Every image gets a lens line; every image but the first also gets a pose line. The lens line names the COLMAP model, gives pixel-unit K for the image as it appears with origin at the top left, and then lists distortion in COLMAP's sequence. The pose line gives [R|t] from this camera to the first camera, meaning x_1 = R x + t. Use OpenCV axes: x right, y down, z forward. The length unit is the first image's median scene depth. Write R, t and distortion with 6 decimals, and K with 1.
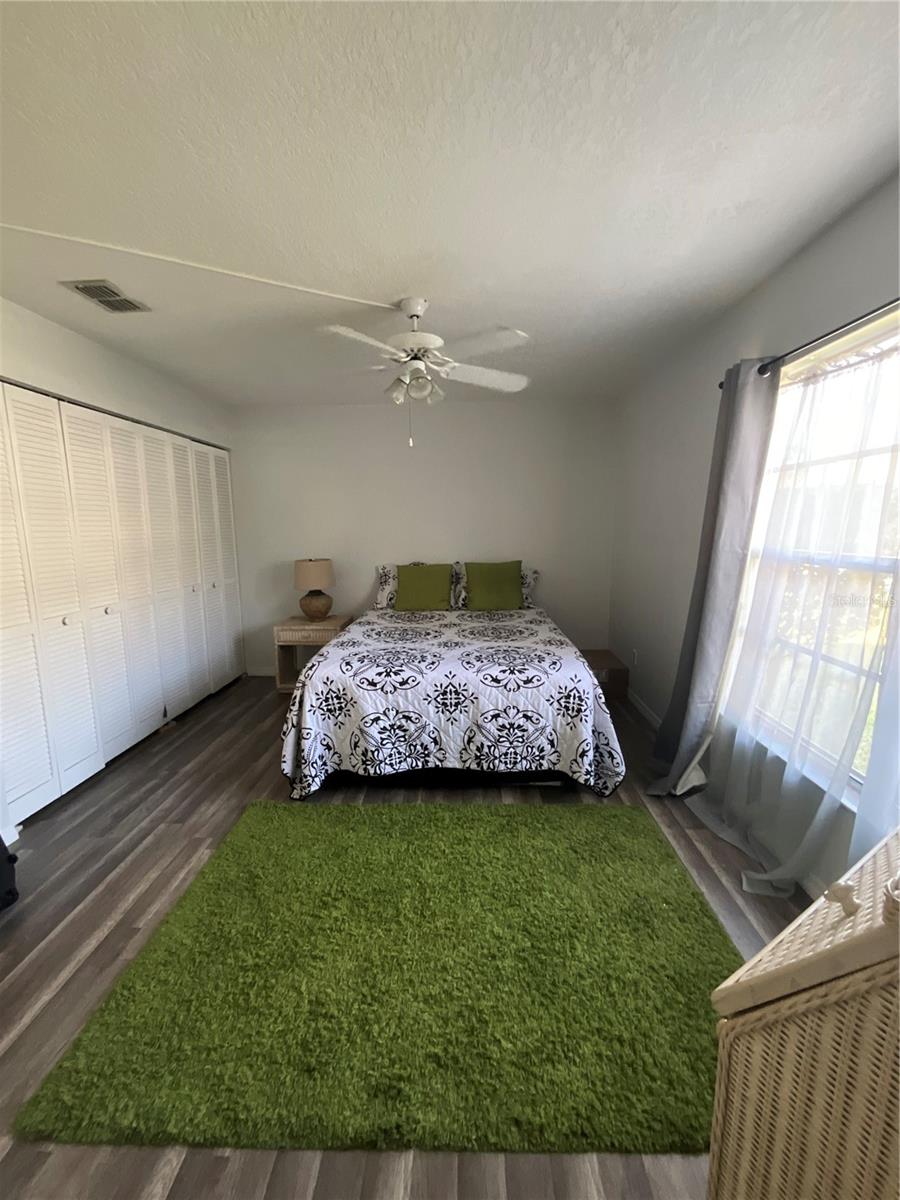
lens RADIAL K [[485.4, 0, 450.8], [0, 485.4, 603.4], [0, 0, 1]] dist [-0.001541, -0.000045]
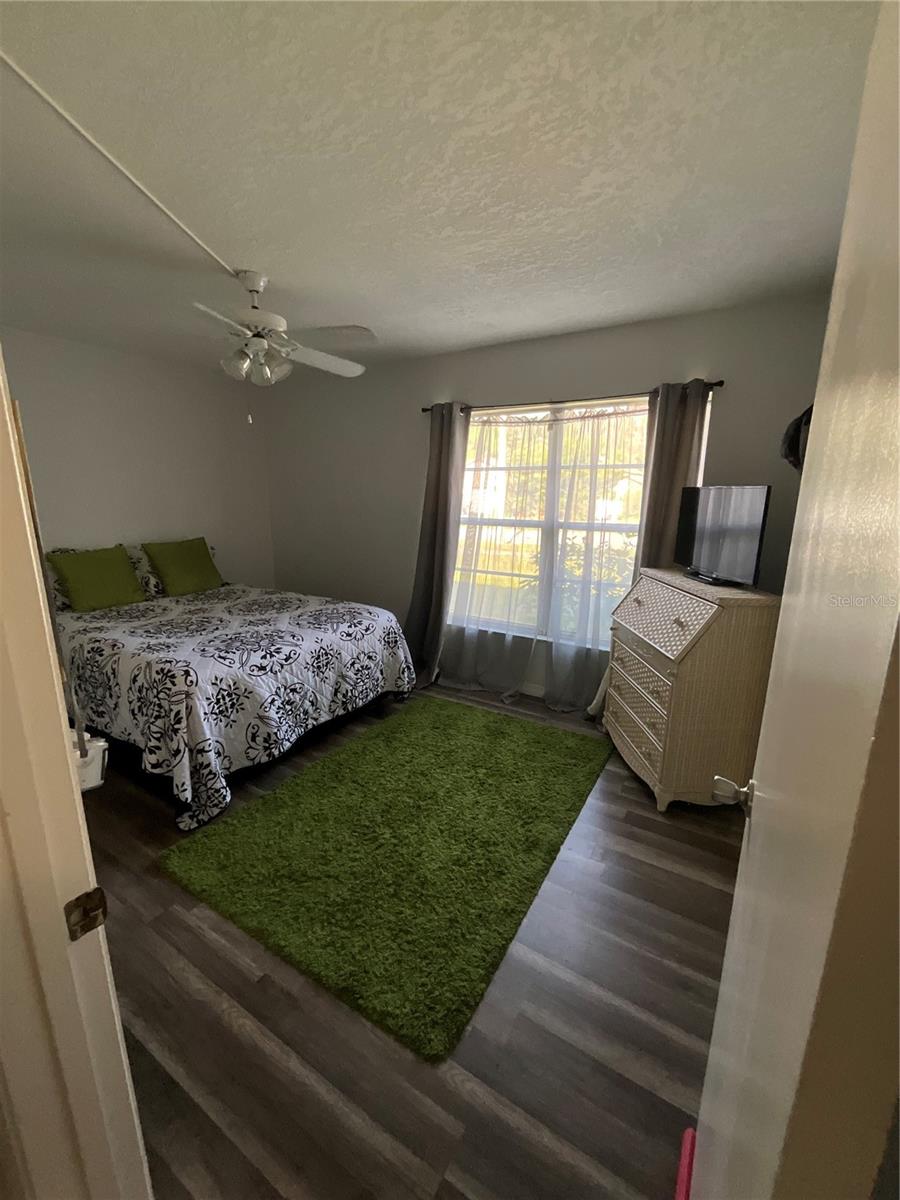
lens RADIAL K [[485.4, 0, 450.8], [0, 485.4, 603.4], [0, 0, 1]] dist [-0.001541, -0.000045]
pose [[0.498478, -0.179773, 0.848057, -0.777928], [0.125049, 0.982942, 0.134864, -0.047466], [-0.857836, 0.038822, 0.512455, 0.165967]]
